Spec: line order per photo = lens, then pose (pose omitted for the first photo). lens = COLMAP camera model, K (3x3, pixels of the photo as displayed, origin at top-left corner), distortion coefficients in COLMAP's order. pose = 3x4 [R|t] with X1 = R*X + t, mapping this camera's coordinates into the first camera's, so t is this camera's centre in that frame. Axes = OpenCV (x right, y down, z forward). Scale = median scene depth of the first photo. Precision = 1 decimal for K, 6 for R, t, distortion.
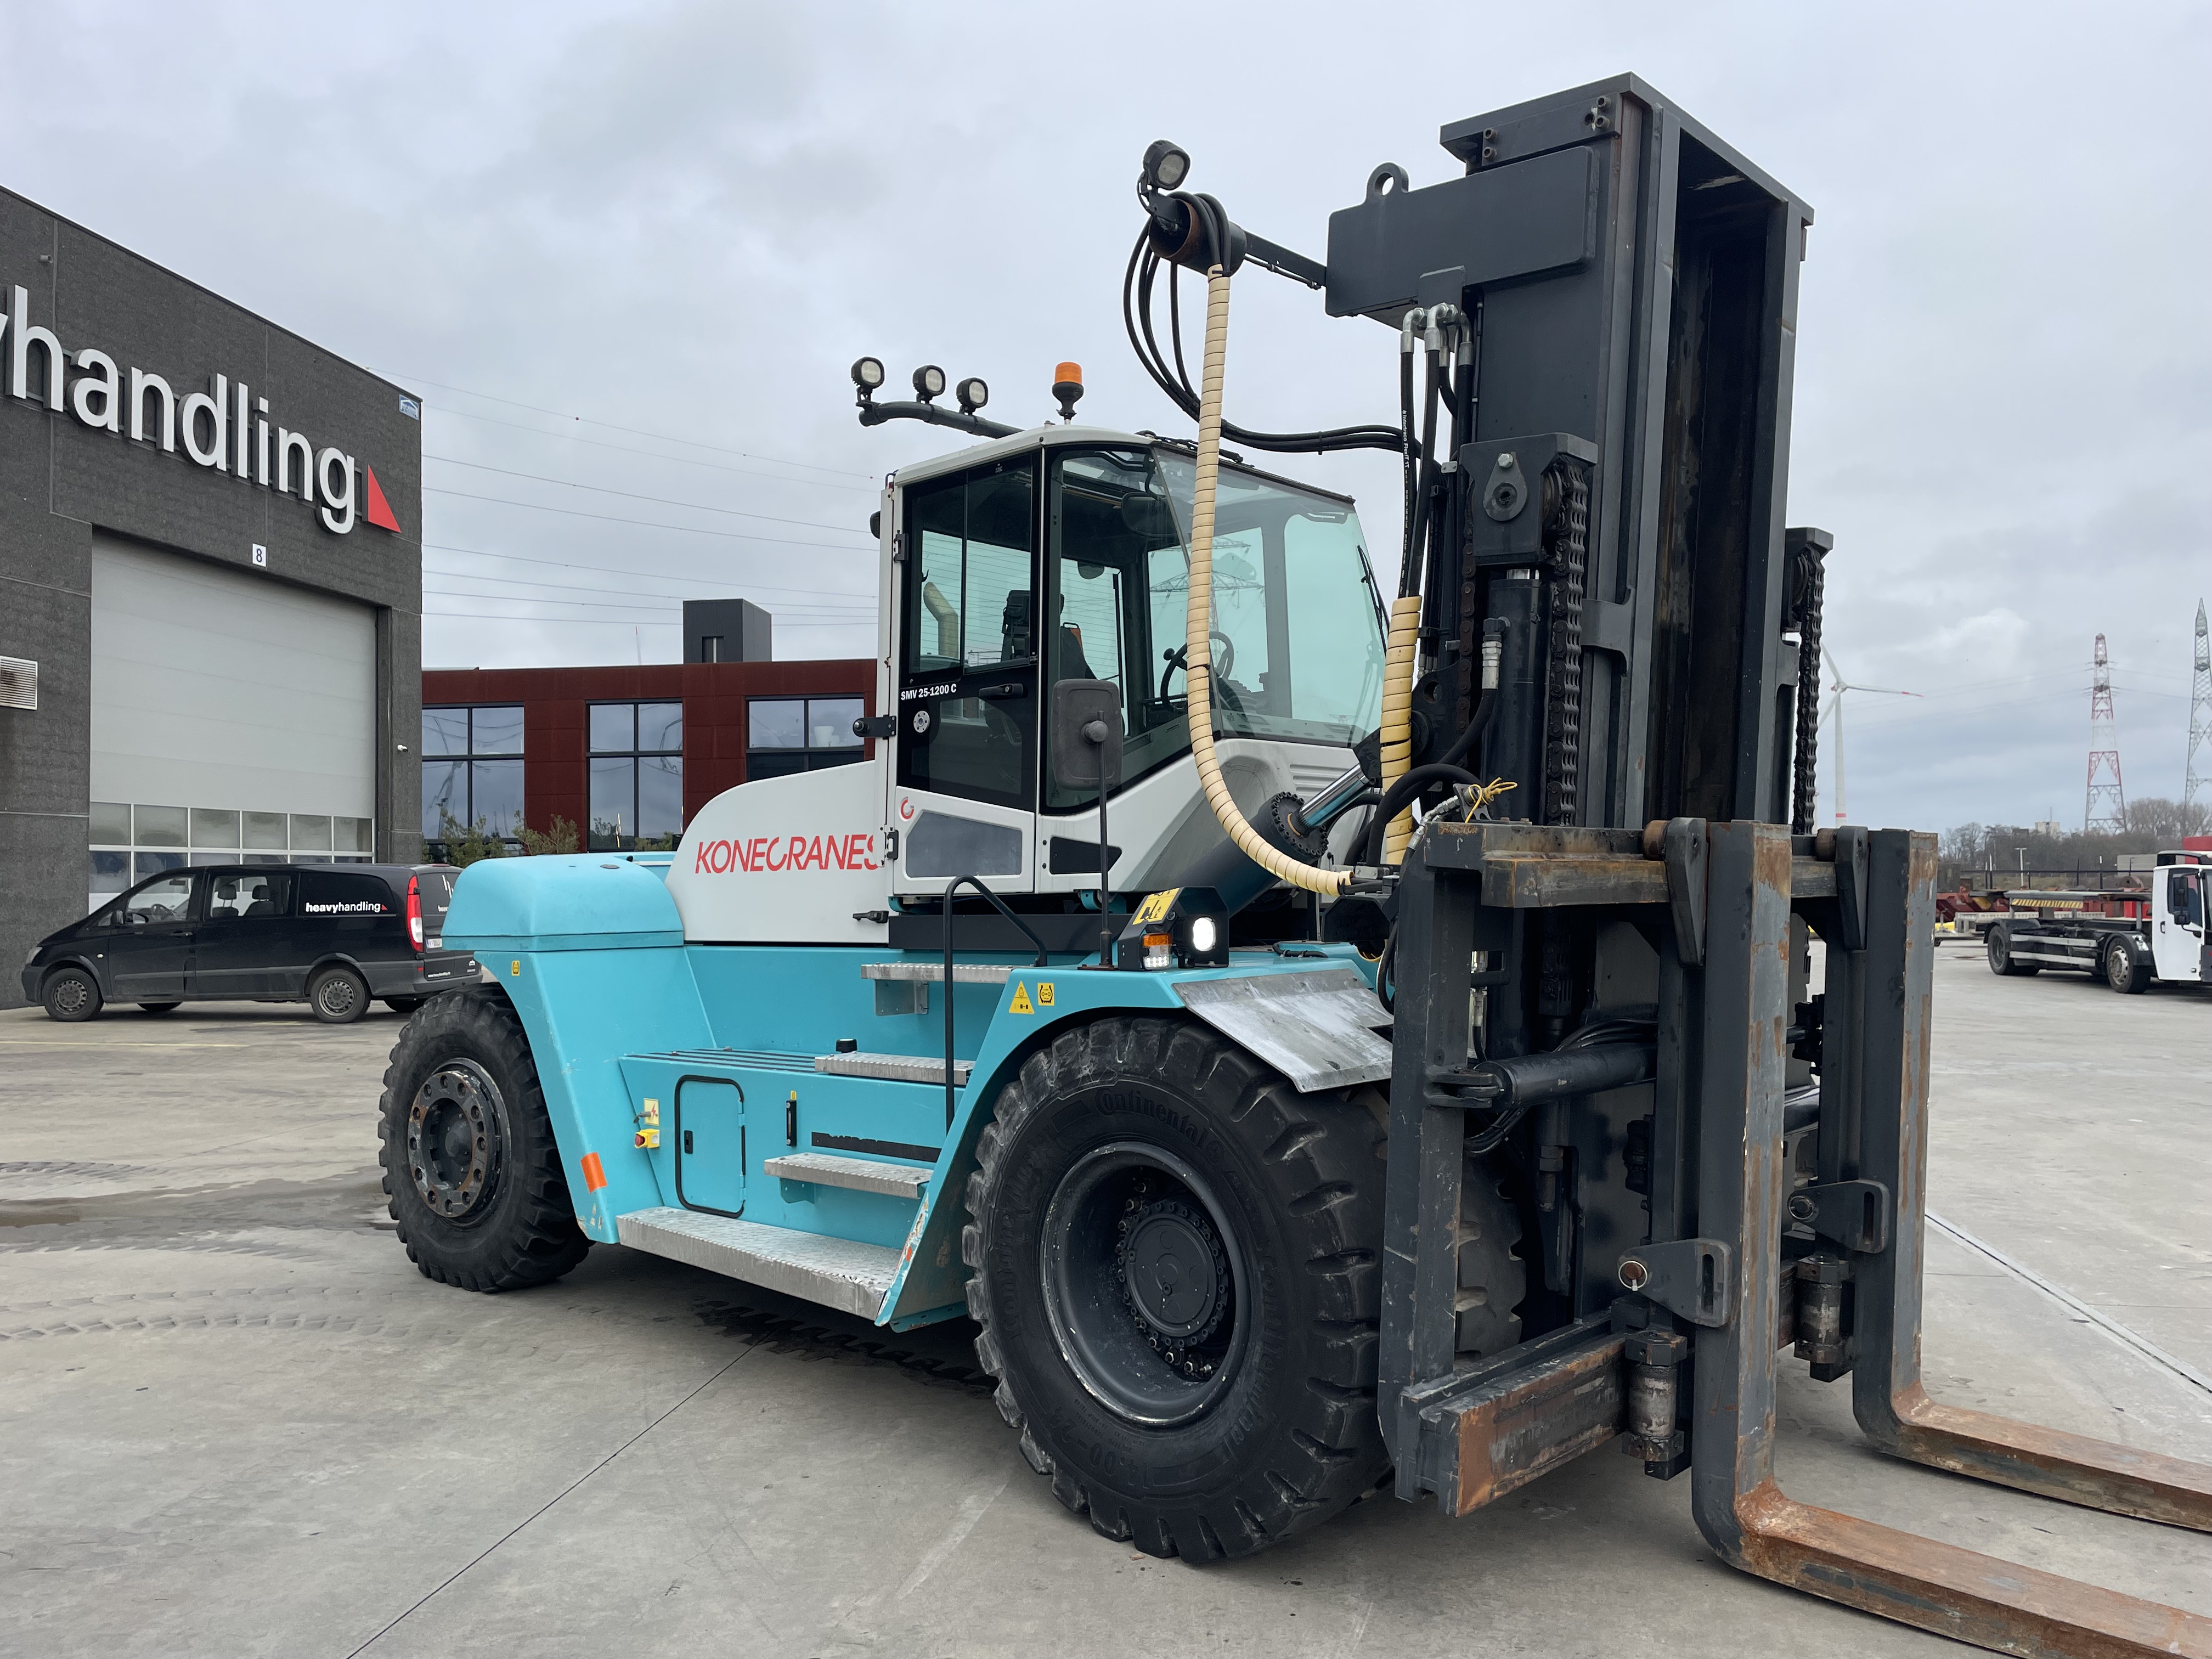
lens RADIAL K [[1654.9, 0, 1115.8], [0, 1654.9, 815.4], [0, 0, 1]] dist [0.095267, -0.118129]
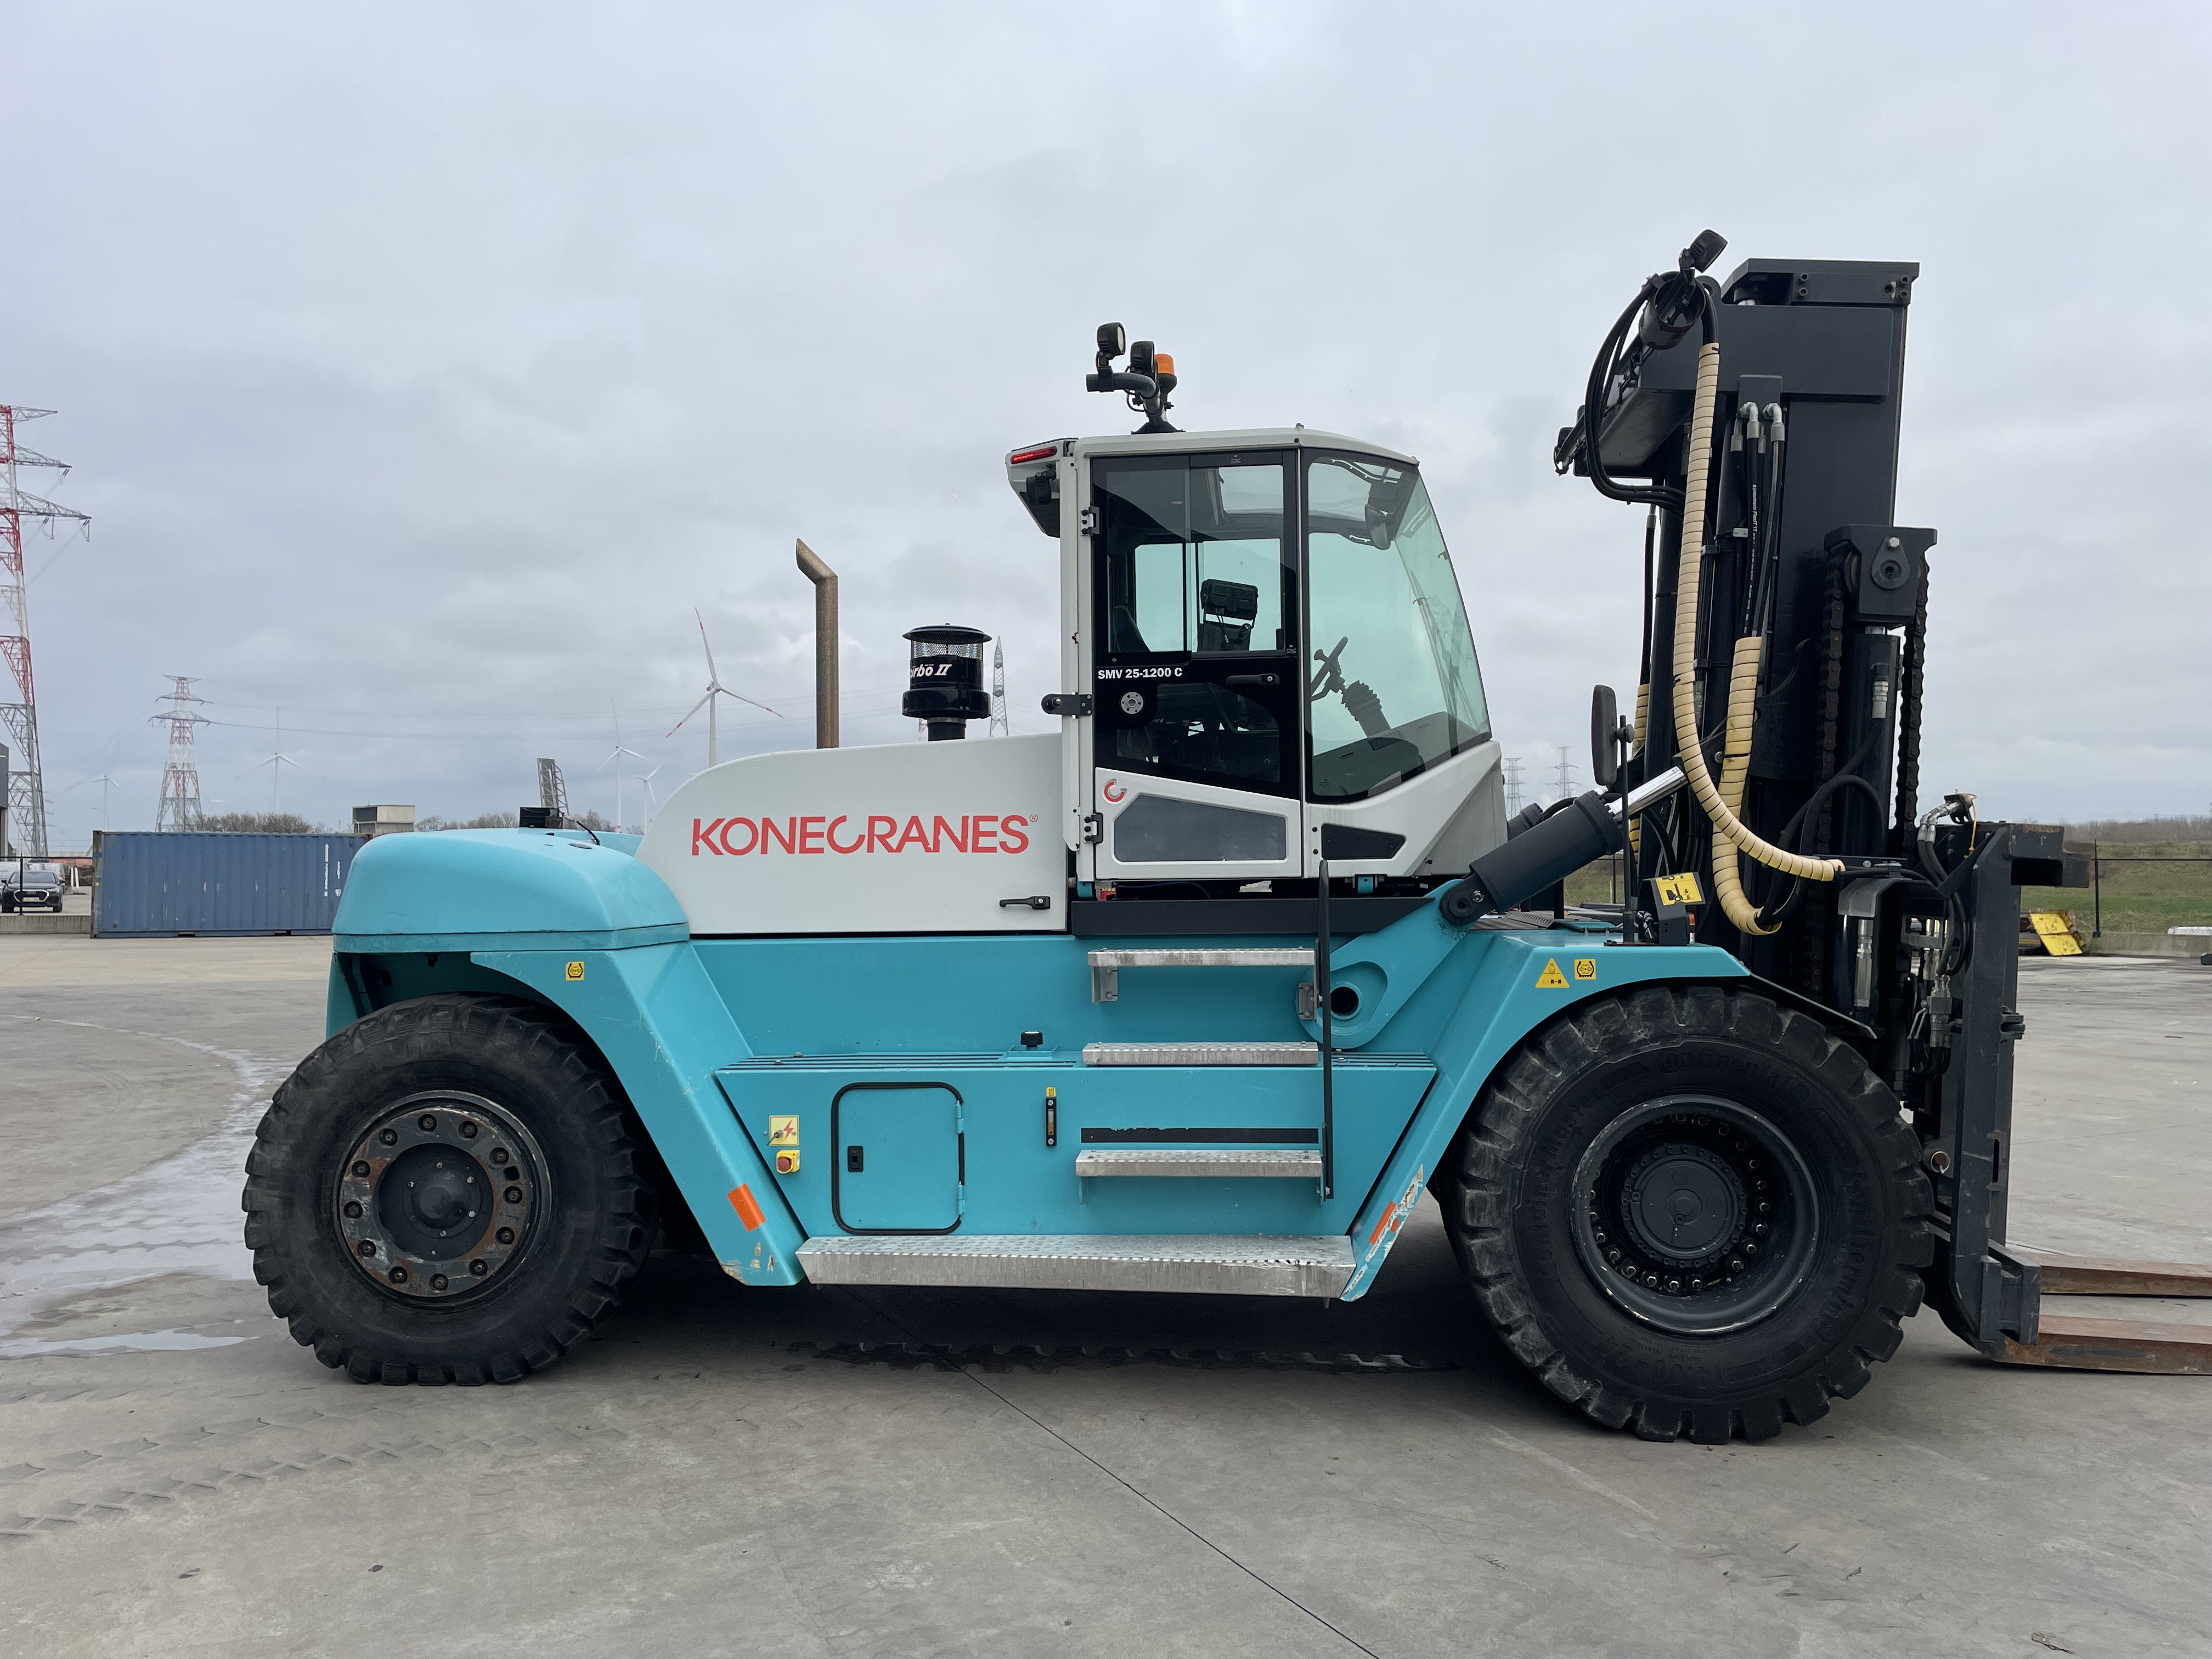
lens RADIAL K [[1653.4, 0, 1118.6], [0, 1653.4, 810.4], [0, 0, 1]] dist [0.094258, -0.120001]
pose [[0.796272, 0.025040, 0.604420, -0.768967], [-0.027503, 0.999608, -0.005180, 0.013155], [-0.604313, -0.012499, 0.796649, 0.243431]]
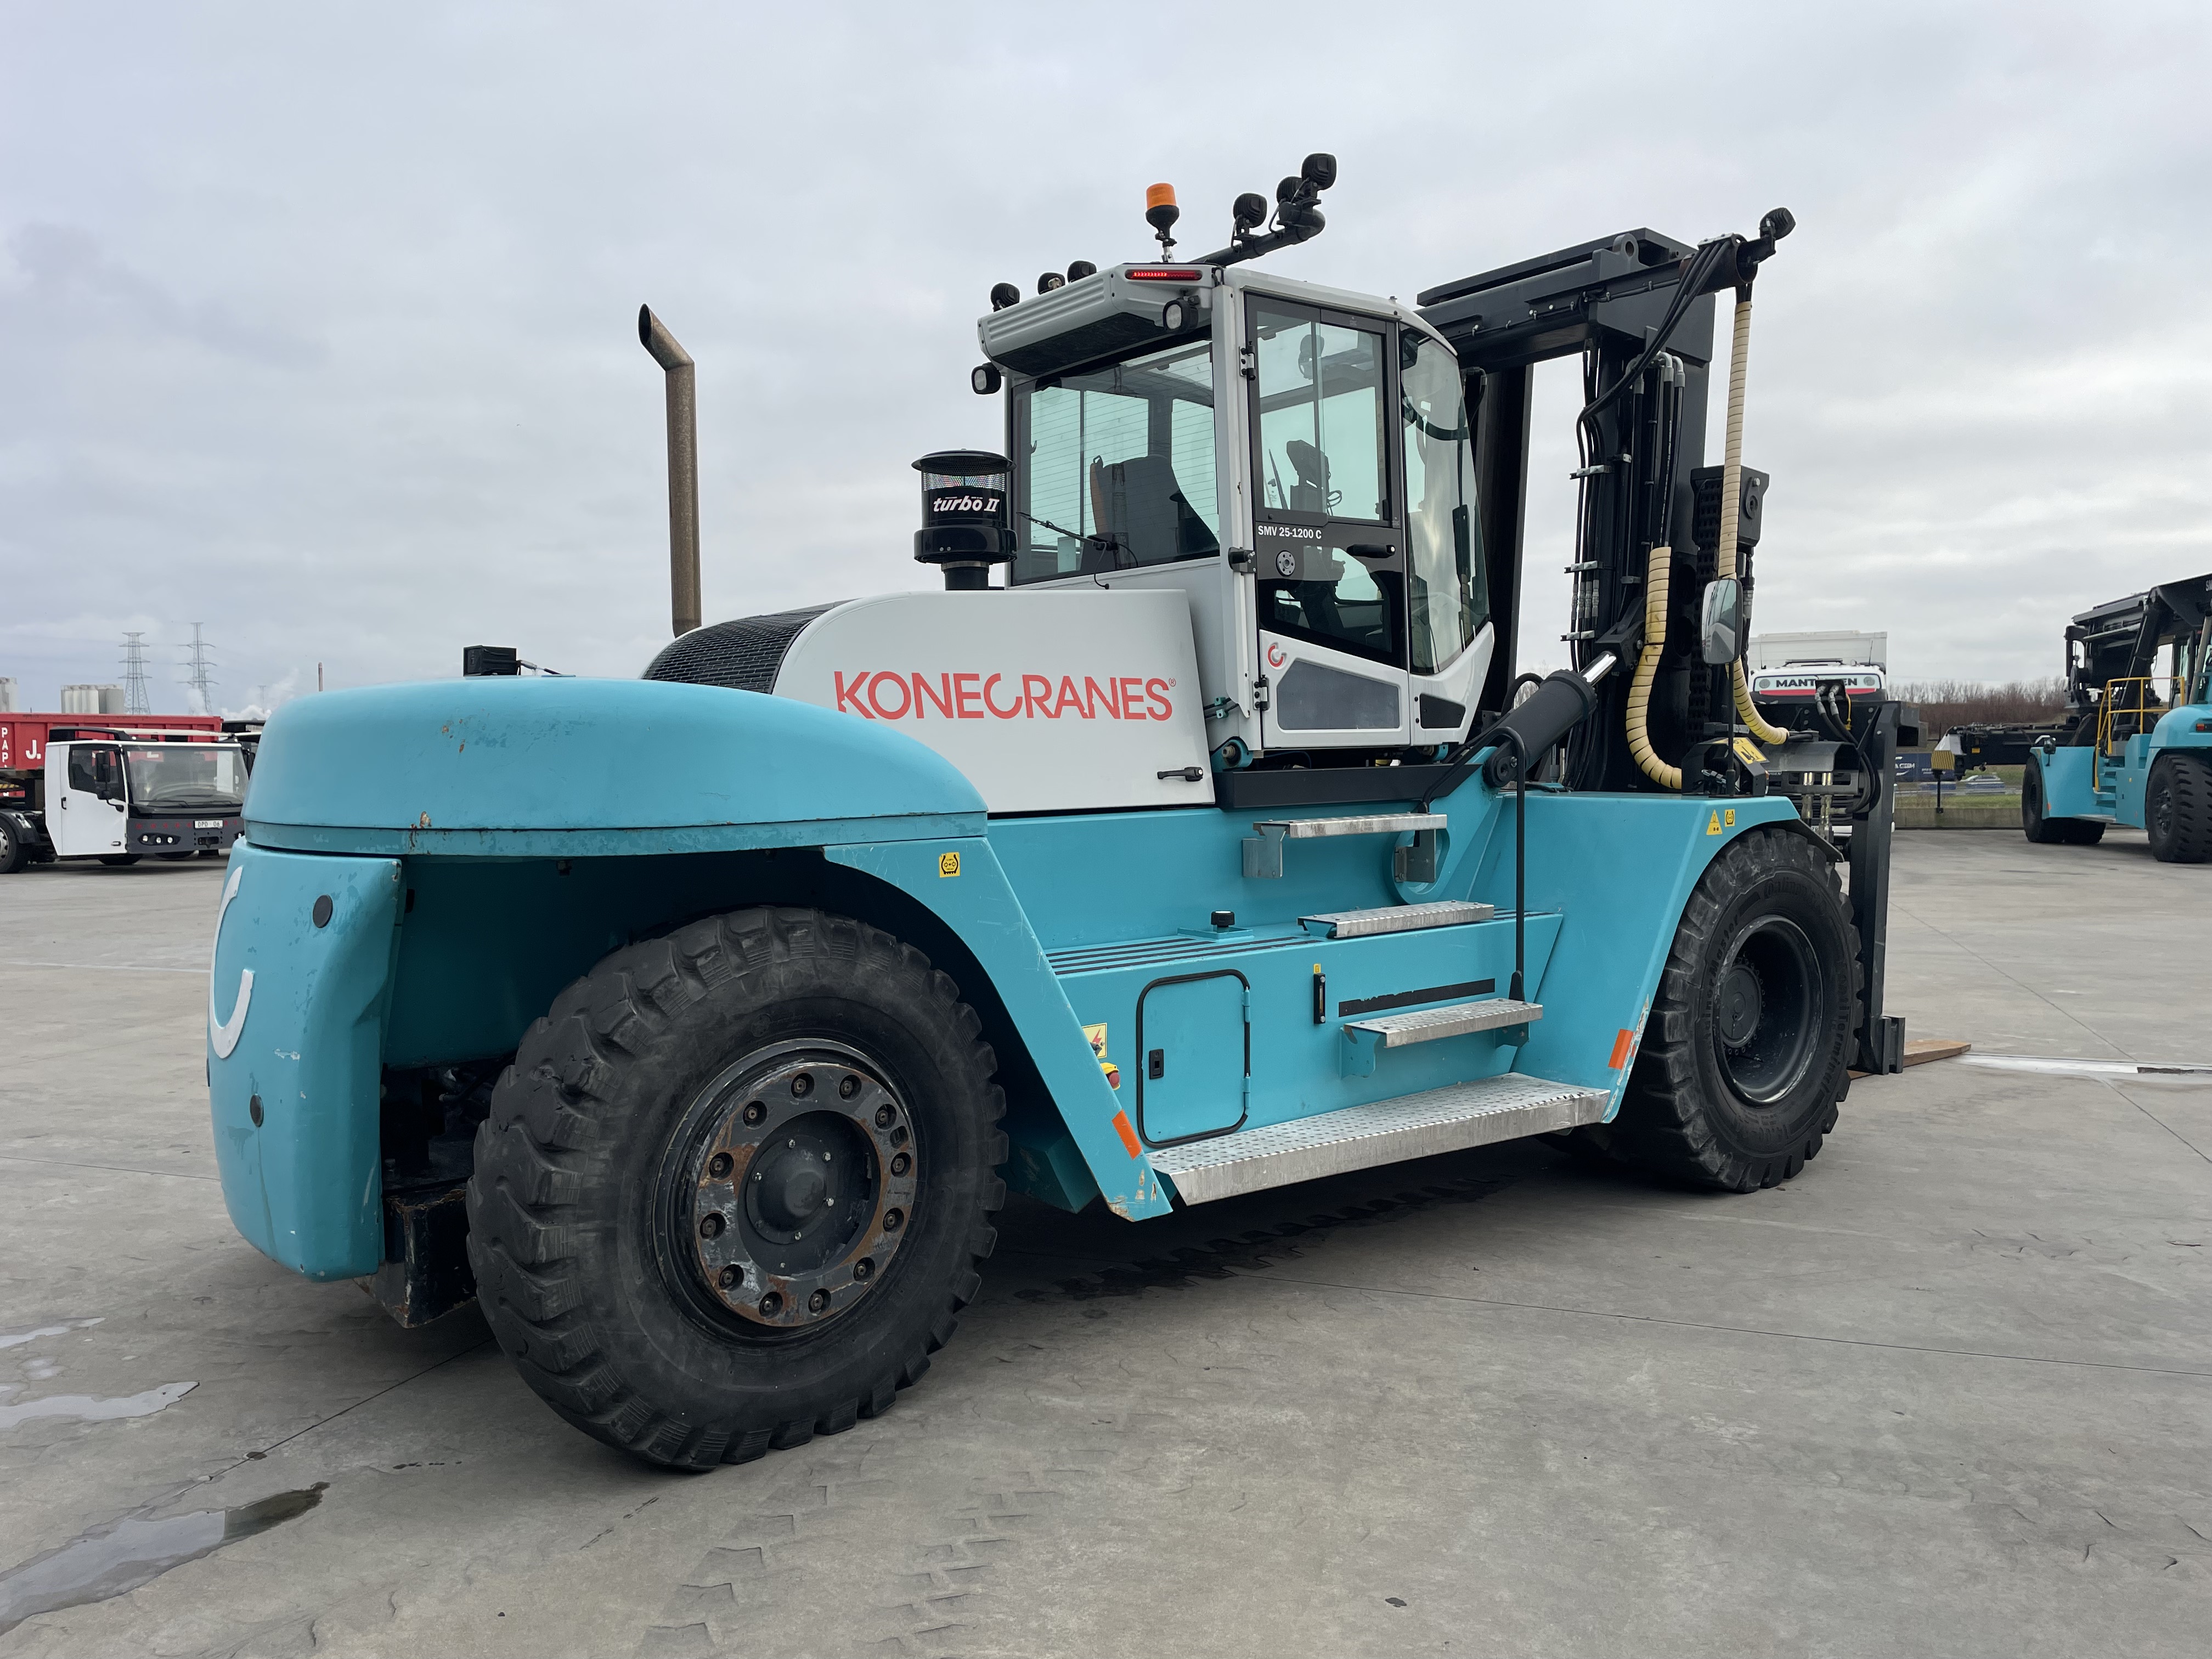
lens RADIAL K [[1655.2, 0, 1105.4], [0, 1655.2, 813.1], [0, 0, 1]] dist [0.103930, -0.133141]
pose [[0.161981, -0.031580, 0.986288, -1.147969], [-0.034780, 0.998684, 0.037689, 0.056699], [-0.986181, -0.040408, 0.160669, 1.018860]]
